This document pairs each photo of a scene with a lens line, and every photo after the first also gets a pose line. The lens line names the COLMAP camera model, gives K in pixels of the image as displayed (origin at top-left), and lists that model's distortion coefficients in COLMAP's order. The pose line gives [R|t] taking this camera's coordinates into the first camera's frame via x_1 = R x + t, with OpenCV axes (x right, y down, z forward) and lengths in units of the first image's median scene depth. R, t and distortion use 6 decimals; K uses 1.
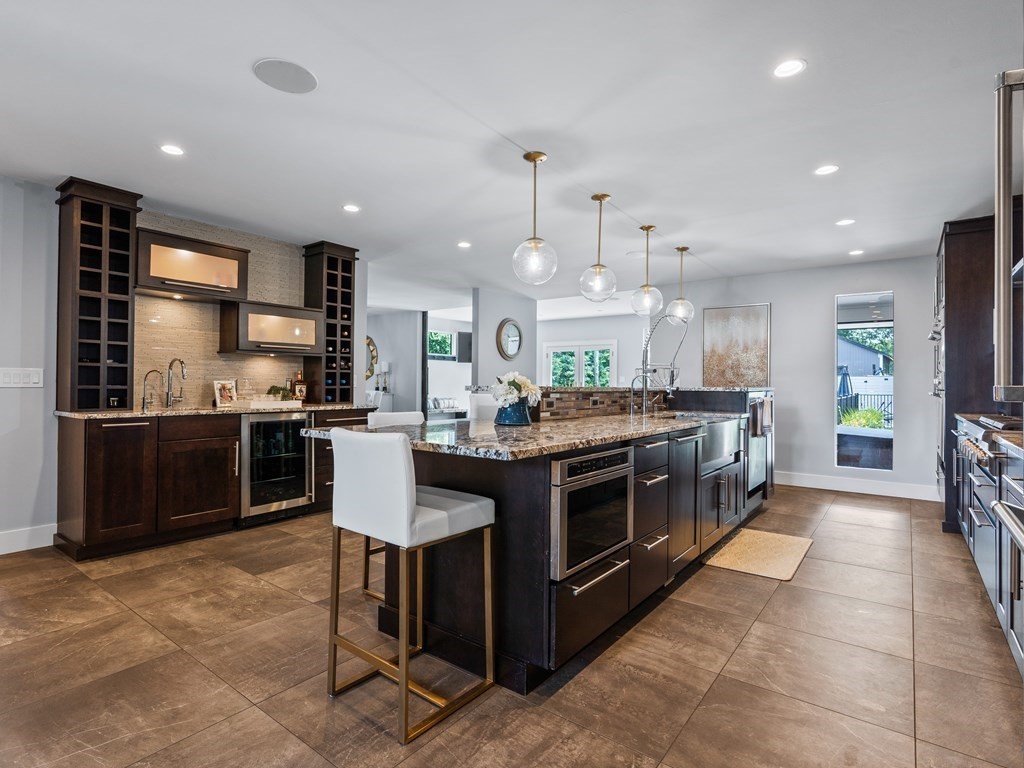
lens RADIAL K [[524.4, 0, 508.4], [0, 524.4, 381.6], [0, 0, 1]] dist [-0.004017, 0.000843]
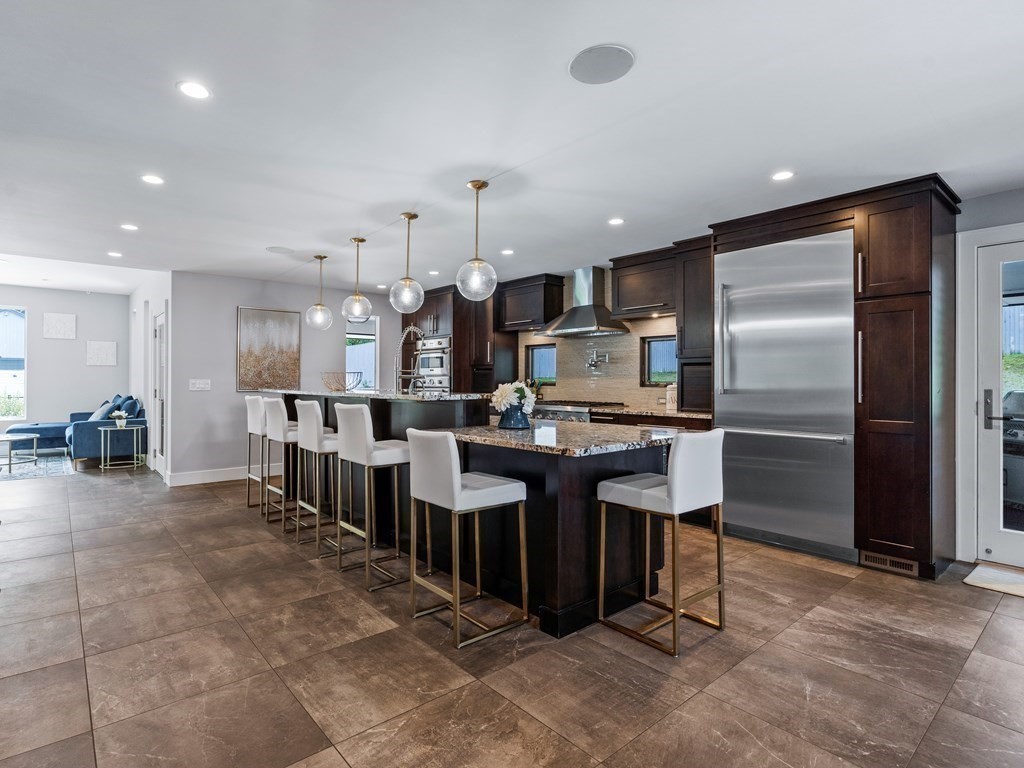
lens RADIAL K [[524.4, 0, 486.3], [0, 524.4, 380.0], [0, 0, 1]] dist [-0.004017, 0.000843]
pose [[0.225410, -0.004512, 0.974254, -1.227858], [-0.003861, 0.999977, 0.005525, -0.030322], [-0.974256, -0.005007, 0.225388, 0.884921]]
